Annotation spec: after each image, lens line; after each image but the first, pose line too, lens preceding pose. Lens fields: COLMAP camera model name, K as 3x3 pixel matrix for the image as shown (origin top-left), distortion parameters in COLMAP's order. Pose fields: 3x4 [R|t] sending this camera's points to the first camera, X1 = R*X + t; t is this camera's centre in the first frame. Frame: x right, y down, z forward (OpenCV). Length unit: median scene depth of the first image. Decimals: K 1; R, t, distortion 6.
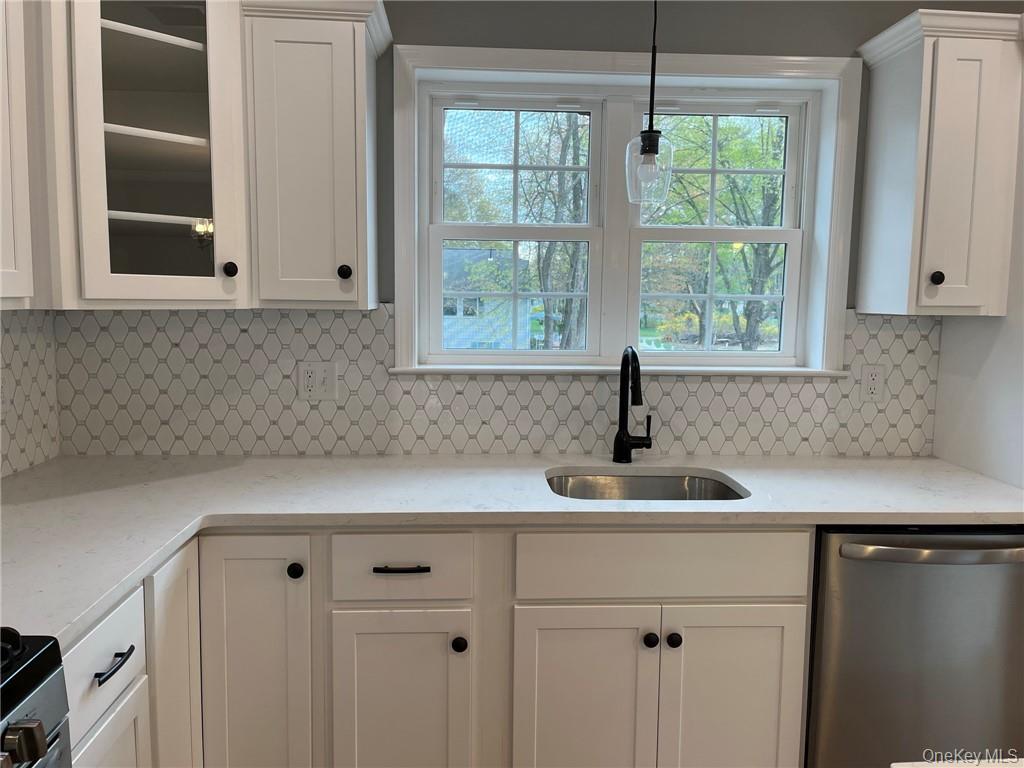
lens RADIAL K [[772.1, 0, 505.2], [0, 772.1, 379.9], [0, 0, 1]] dist [0.069836, -0.096810]
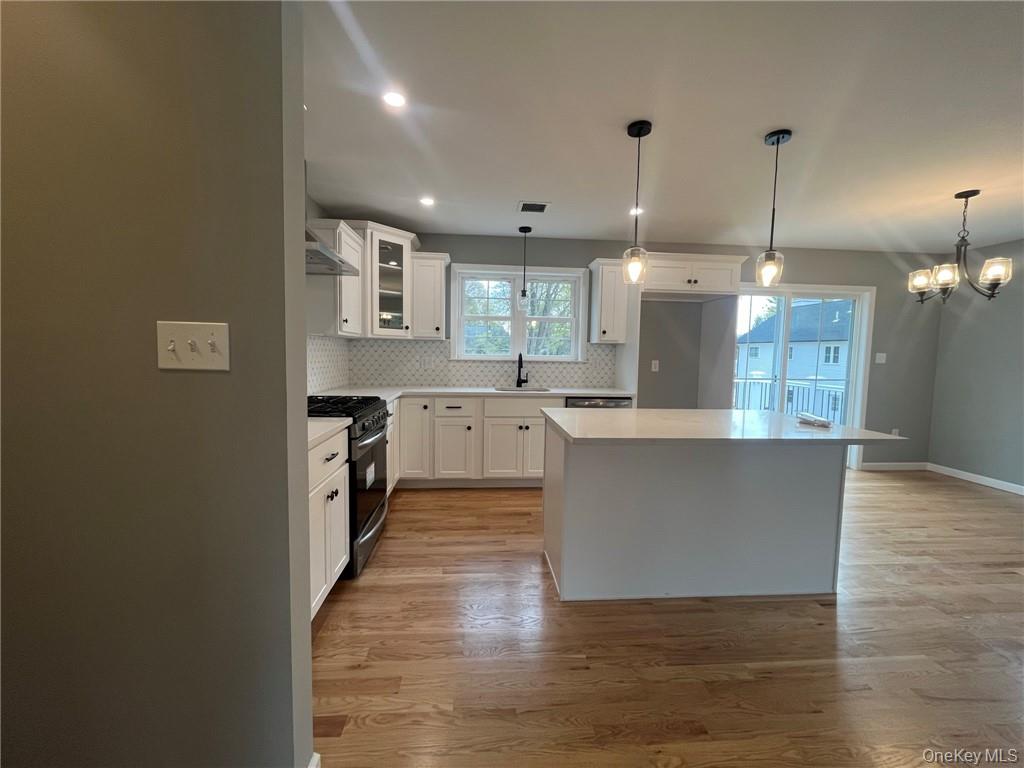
lens RADIAL K [[416.2, 0, 511.2], [0, 416.2, 382.2], [0, 0, 1]] dist [-0.001893, -0.000609]
pose [[0.999476, 0.003599, 0.032174, 0.062138], [-0.002529, 0.999445, -0.033228, 0.148878], [-0.032276, 0.033129, 0.998930, -0.802651]]
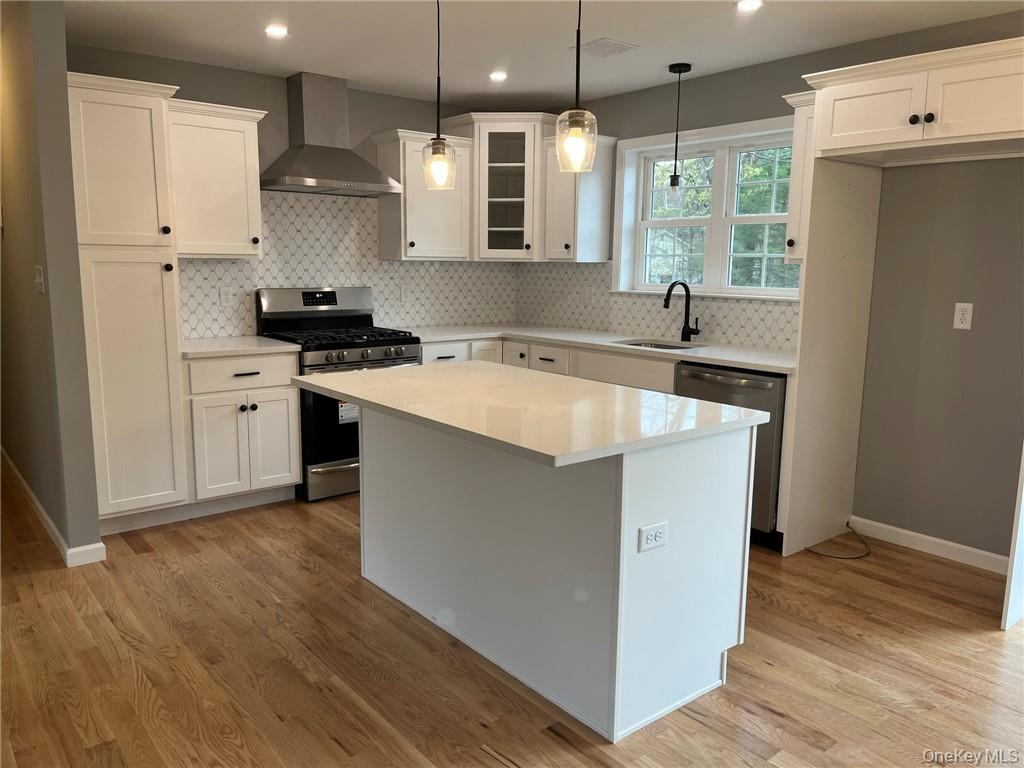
lens RADIAL K [[772.1, 0, 510.8], [0, 772.1, 387.3], [0, 0, 1]] dist [0.069836, -0.096810]
pose [[0.593554, 0.125623, -0.794930, 1.499629], [-0.089800, 0.991912, 0.089701, 0.088595], [0.799769, 0.018142, 0.600034, -0.538187]]
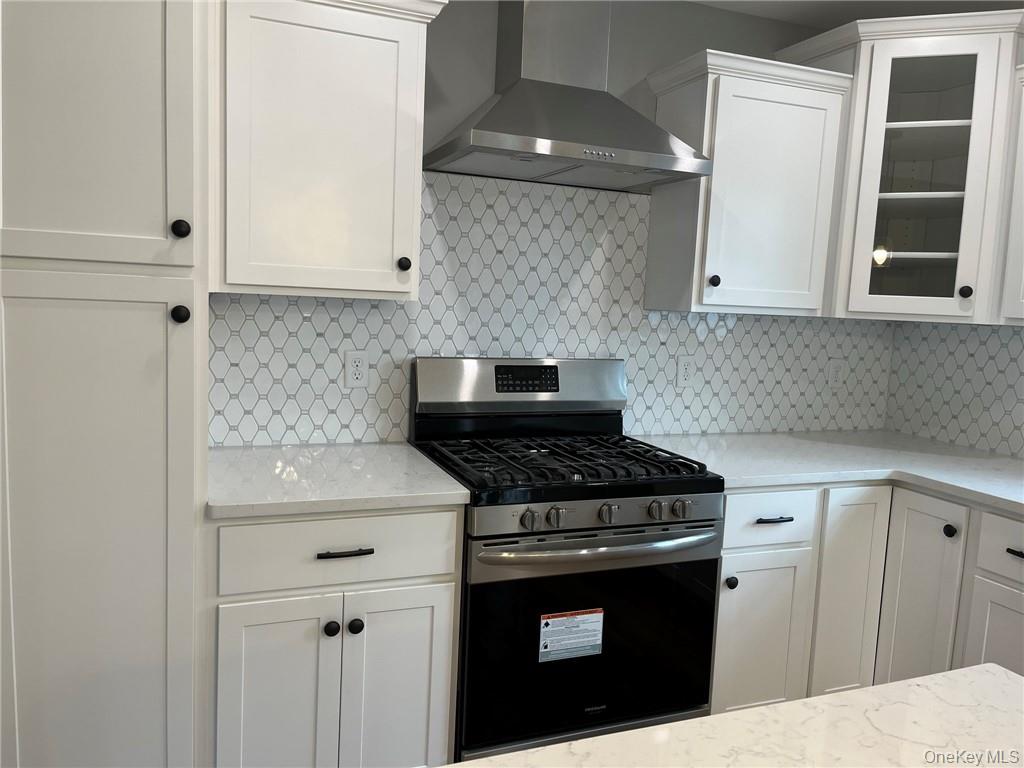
lens RADIAL K [[772.1, 0, 504.3], [0, 772.1, 379.9], [0, 0, 1]] dist [0.069836, -0.096810]
pose [[0.318723, 0.102763, -0.942261, 0.515019], [-0.142372, 0.988018, 0.059595, 0.025388], [0.937094, 0.115157, 0.329535, -0.087321]]
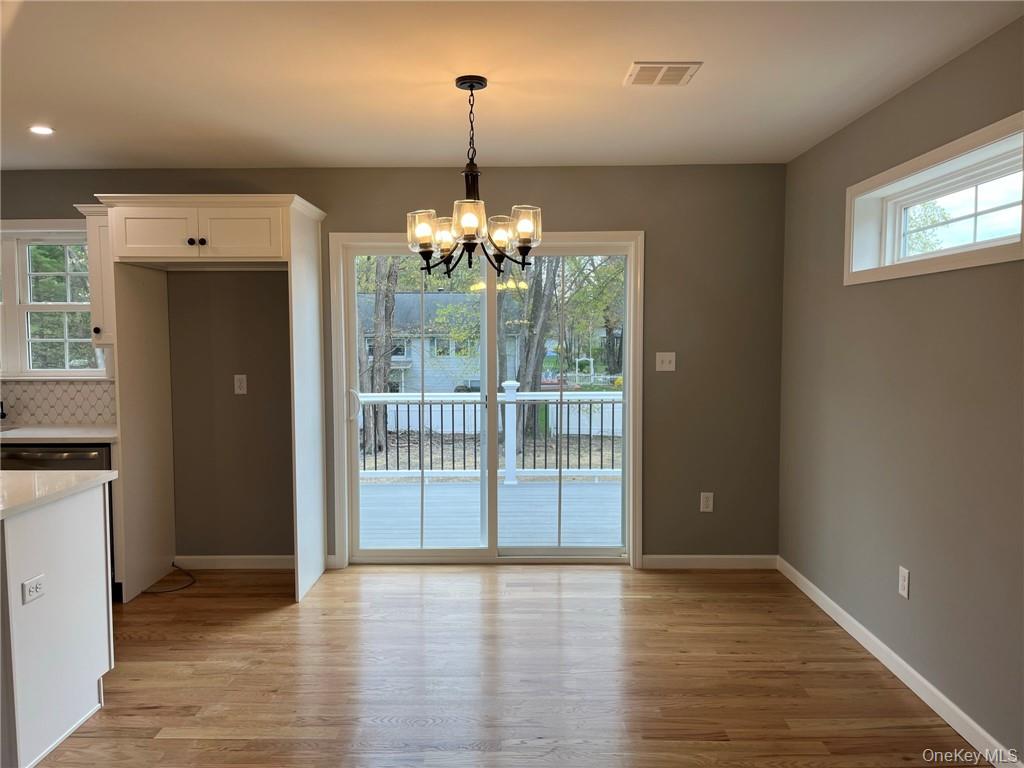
lens RADIAL K [[772.1, 0, 506.0], [0, 772.1, 386.3], [0, 0, 1]] dist [0.069836, -0.096810]
pose [[0.997932, -0.013721, -0.062797, 1.614253], [0.011037, 0.999018, -0.042901, 0.108733], [0.063324, 0.042119, 0.997104, -0.908060]]
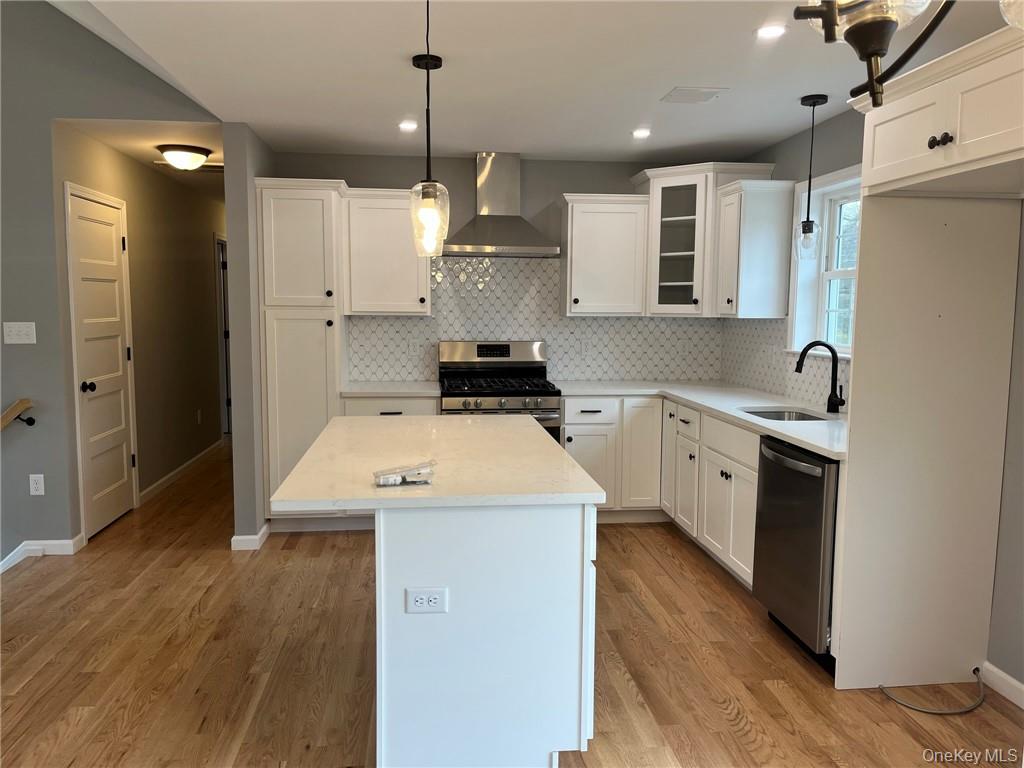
lens RADIAL K [[772.1, 0, 507.7], [0, 772.1, 383.4], [0, 0, 1]] dist [0.069836, -0.096810]
pose [[0.061822, 0.089350, -0.994080, 1.798062], [-0.112843, 0.990225, 0.081986, -0.012288], [0.991688, 0.107107, 0.071301, 0.195349]]
